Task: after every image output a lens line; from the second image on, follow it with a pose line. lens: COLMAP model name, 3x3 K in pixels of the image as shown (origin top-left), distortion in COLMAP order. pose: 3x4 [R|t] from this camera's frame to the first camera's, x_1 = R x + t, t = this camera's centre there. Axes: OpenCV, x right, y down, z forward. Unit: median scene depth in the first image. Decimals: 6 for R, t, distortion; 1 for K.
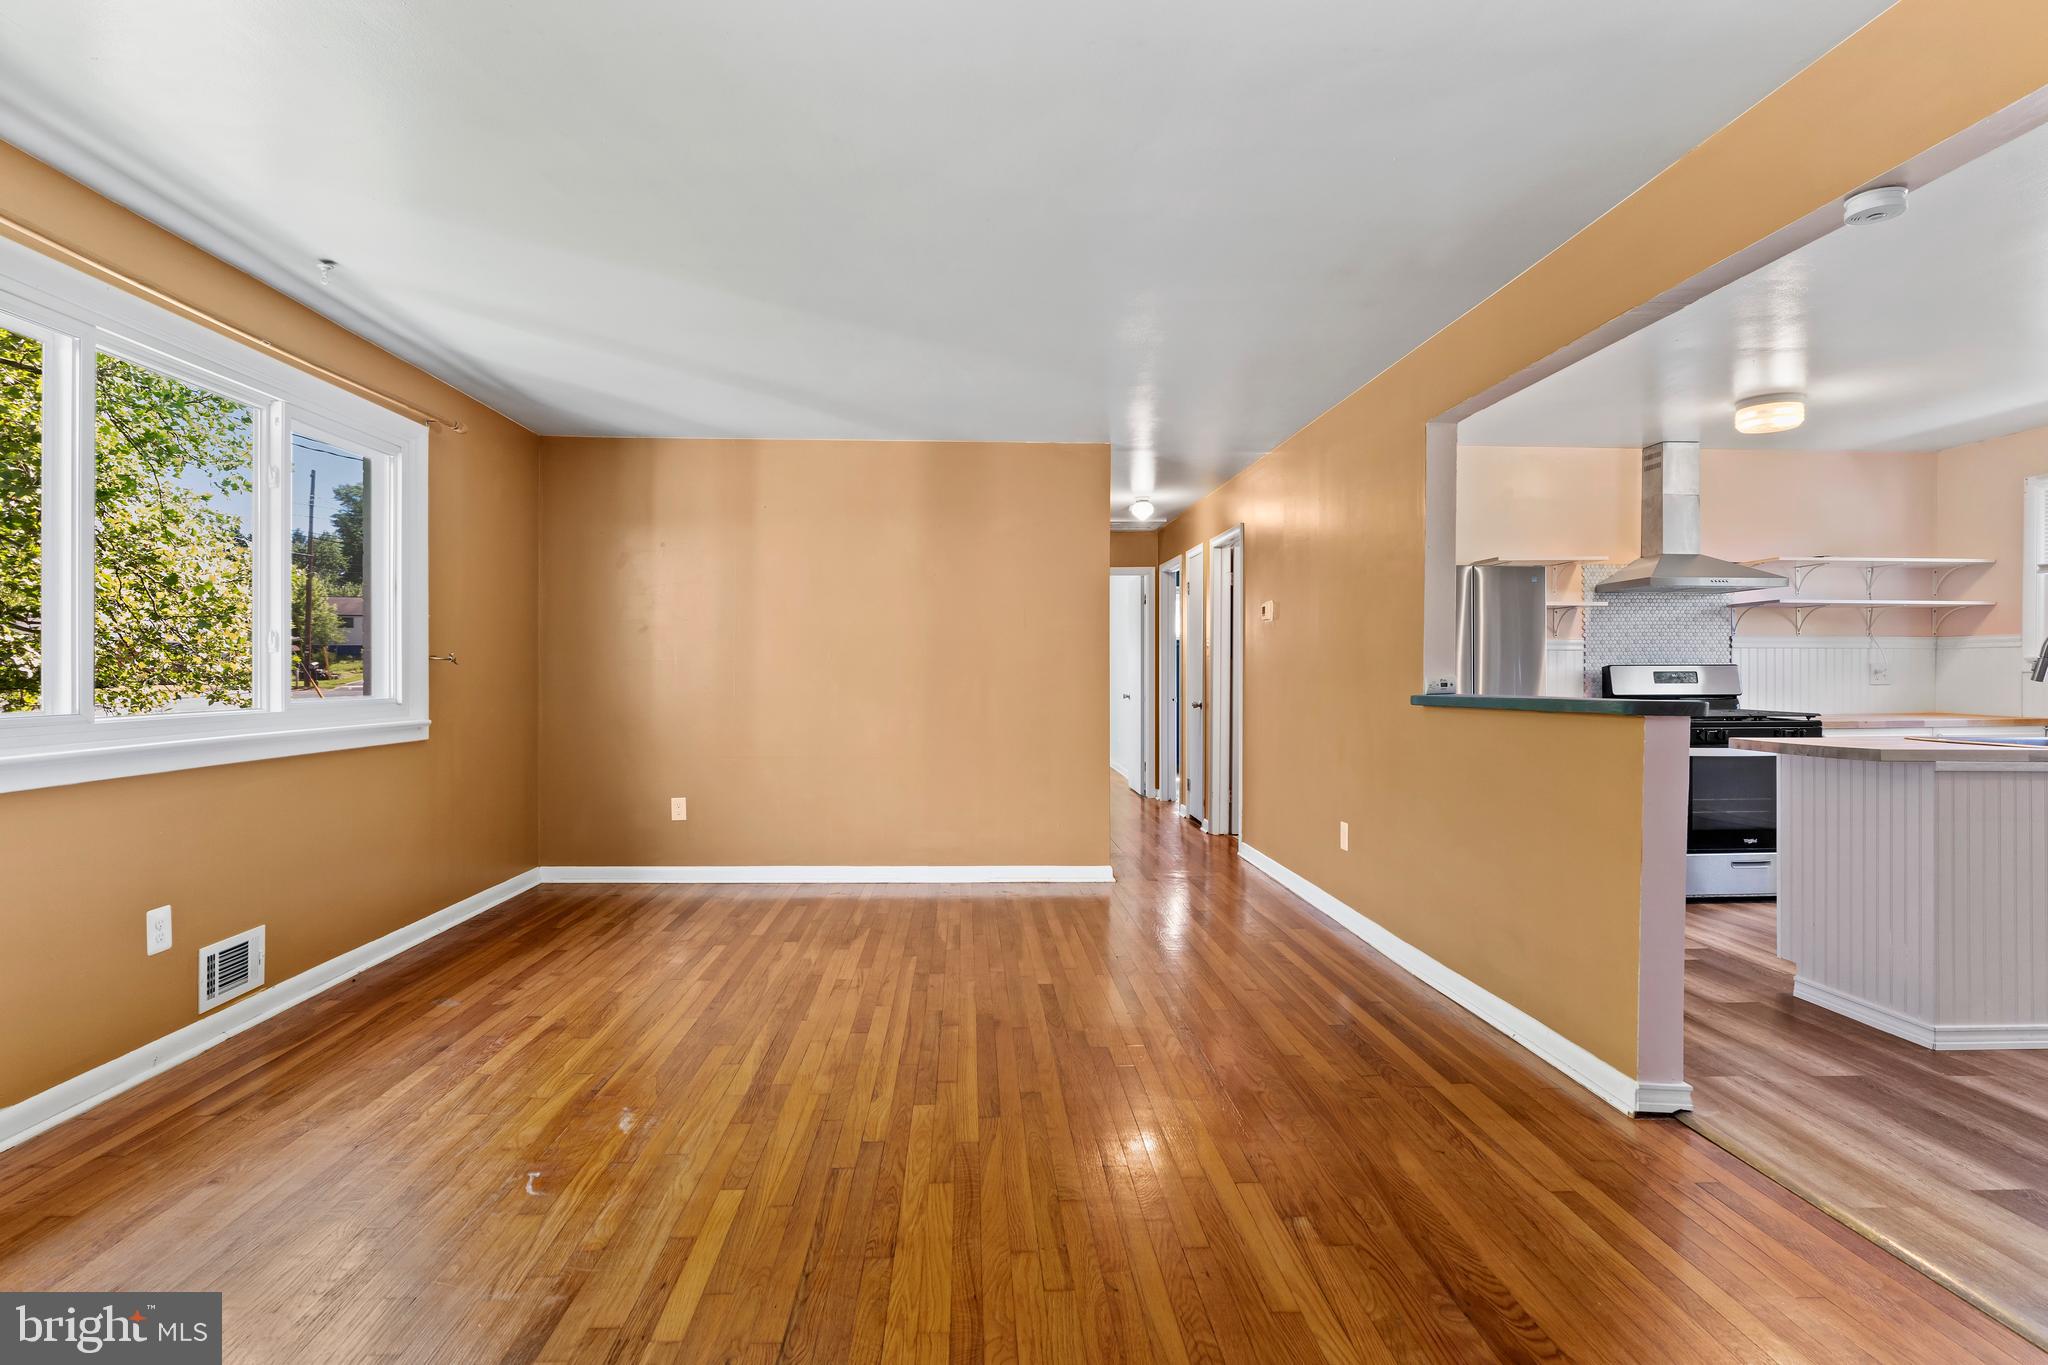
lens RADIAL K [[1045.8, 0, 1018.8], [0, 1045.8, 672.7], [0, 0, 1]] dist [-0.005172, 0.002441]
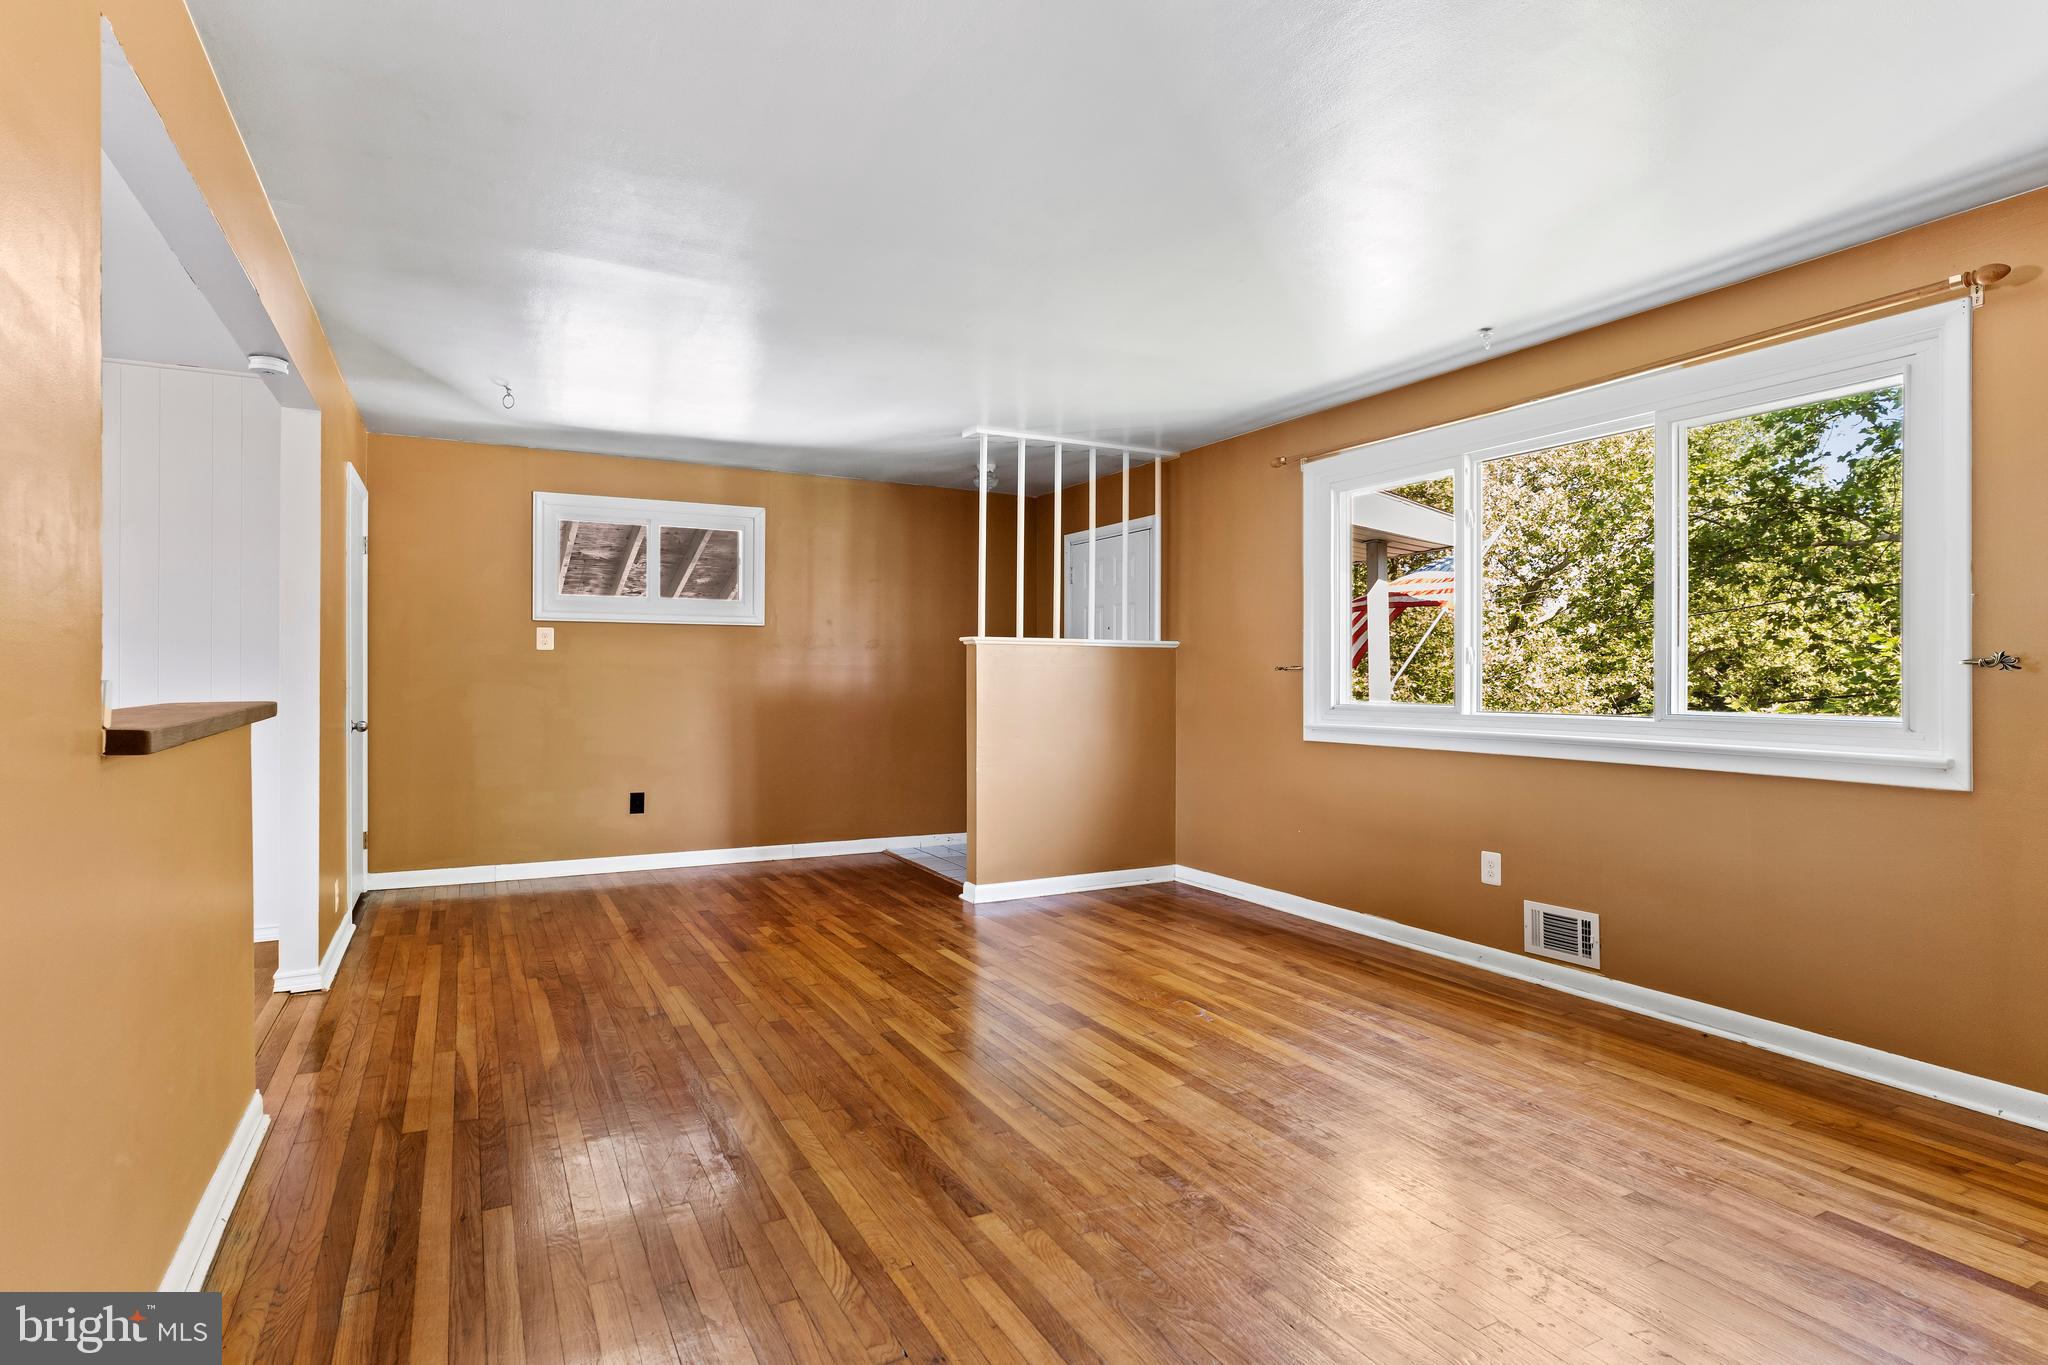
lens RADIAL K [[1033.9, 0, 993.5], [0, 1033.9, 680.0], [0, 0, 1]] dist [-0.001879, -0.000097]
pose [[-0.913555, -0.007146, -0.406652, 0.233122], [-0.008397, 0.999964, 0.001292, 0.002027], [0.406628, 0.004595, -0.913582, 1.403549]]
